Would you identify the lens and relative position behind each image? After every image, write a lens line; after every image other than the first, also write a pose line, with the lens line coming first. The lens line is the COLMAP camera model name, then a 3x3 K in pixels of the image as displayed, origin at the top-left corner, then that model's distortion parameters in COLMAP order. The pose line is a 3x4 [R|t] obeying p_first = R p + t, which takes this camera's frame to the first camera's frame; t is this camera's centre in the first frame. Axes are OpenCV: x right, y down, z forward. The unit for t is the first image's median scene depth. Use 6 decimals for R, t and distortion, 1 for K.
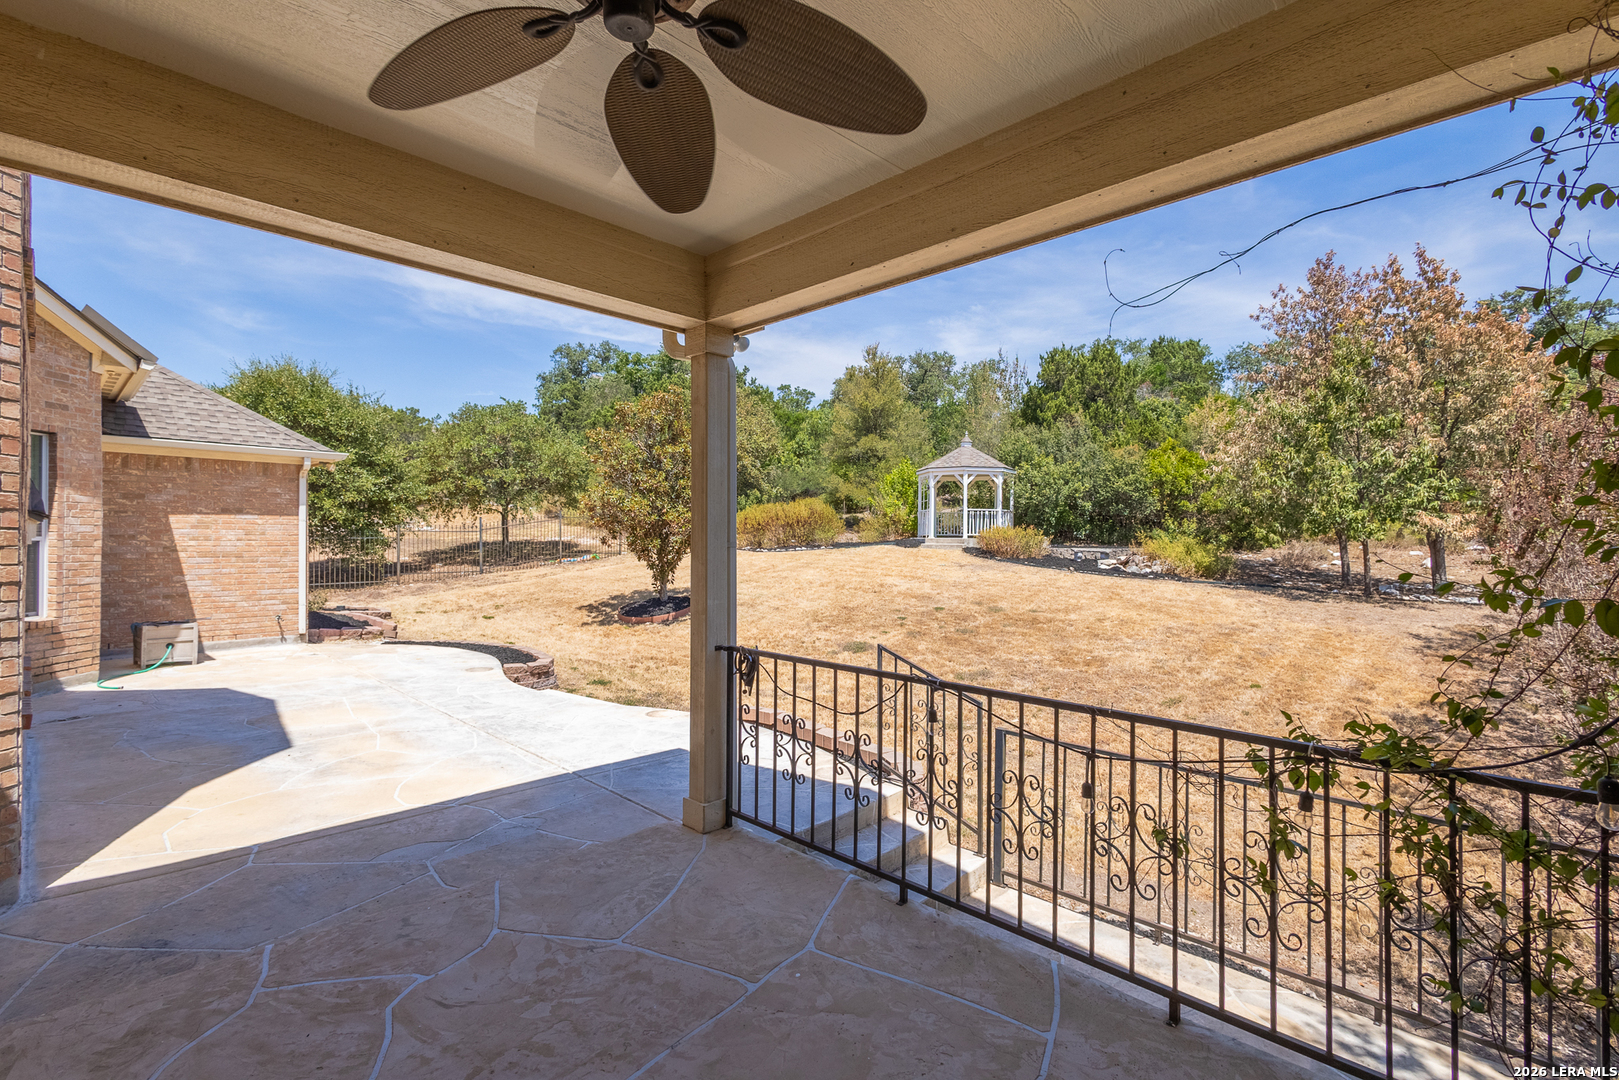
lens RADIAL K [[745.6, 0, 810.6], [0, 745.6, 540.9], [0, 0, 1]] dist [0.013966, -0.003515]
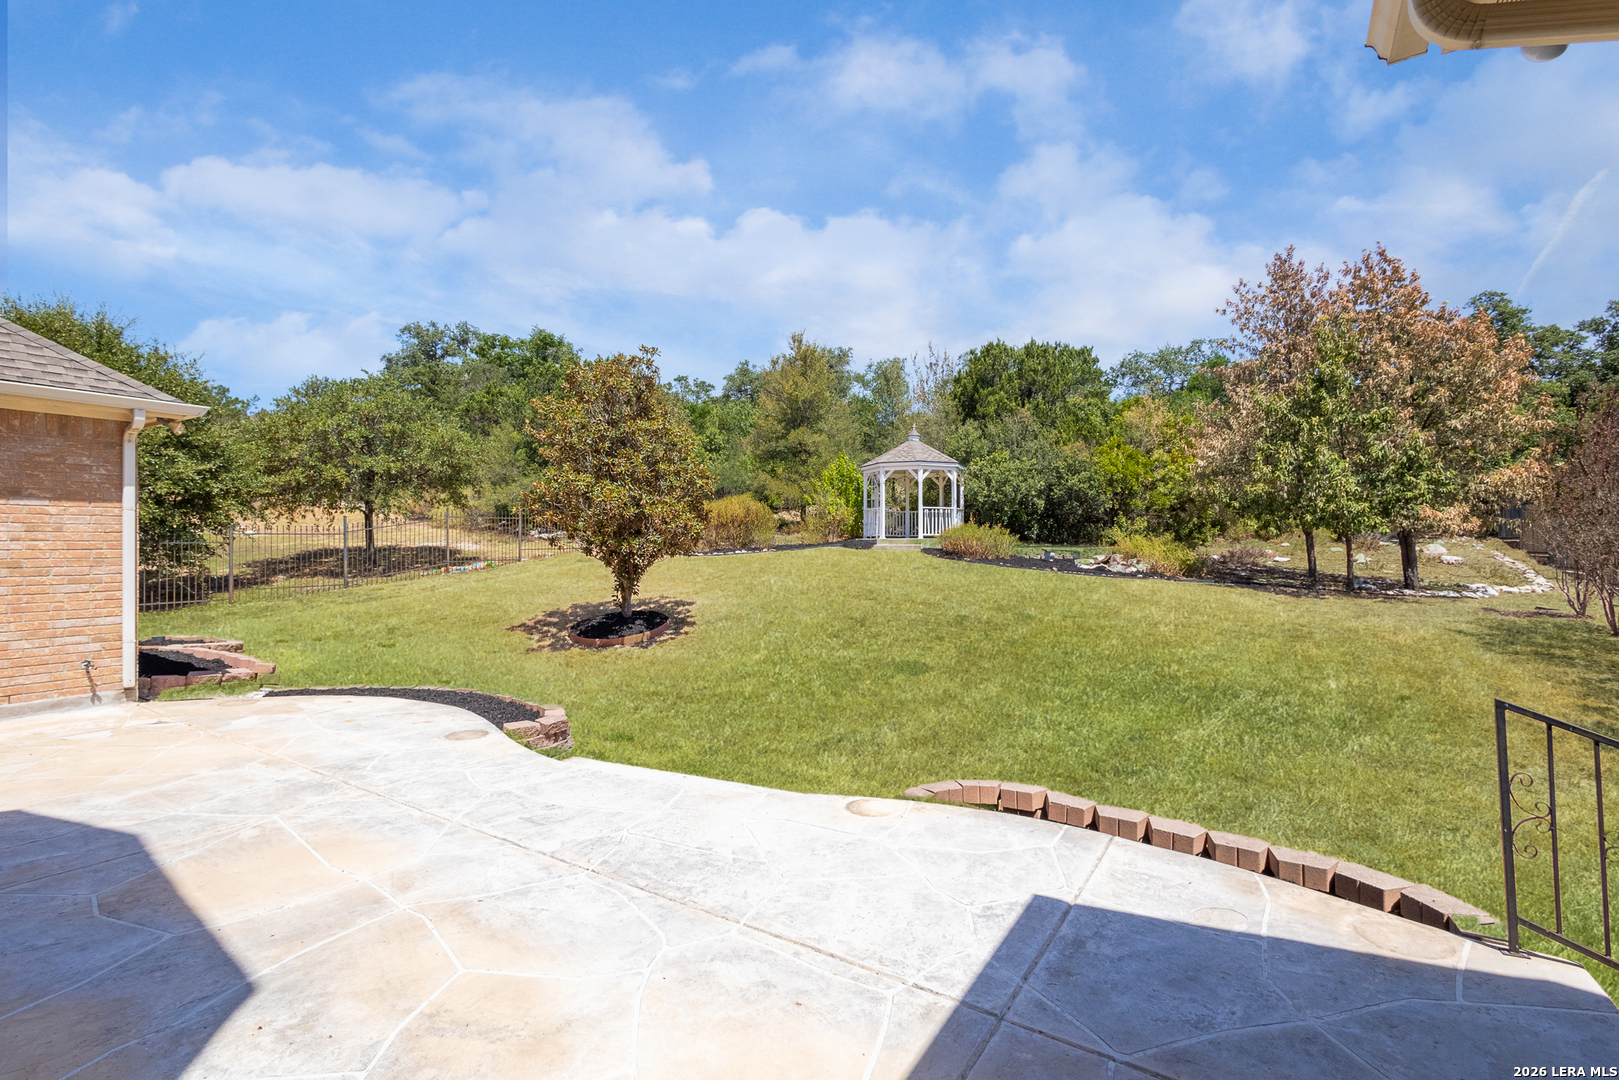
lens RADIAL K [[745.6, 0, 810.4], [0, 745.6, 540.4], [0, 0, 1]] dist [0.013966, -0.003515]
pose [[0.980320, -0.007997, 0.197252, -0.111794], [0.009679, 0.999925, -0.007568, 0.004547], [-0.197177, 0.009329, 0.980324, 0.122748]]
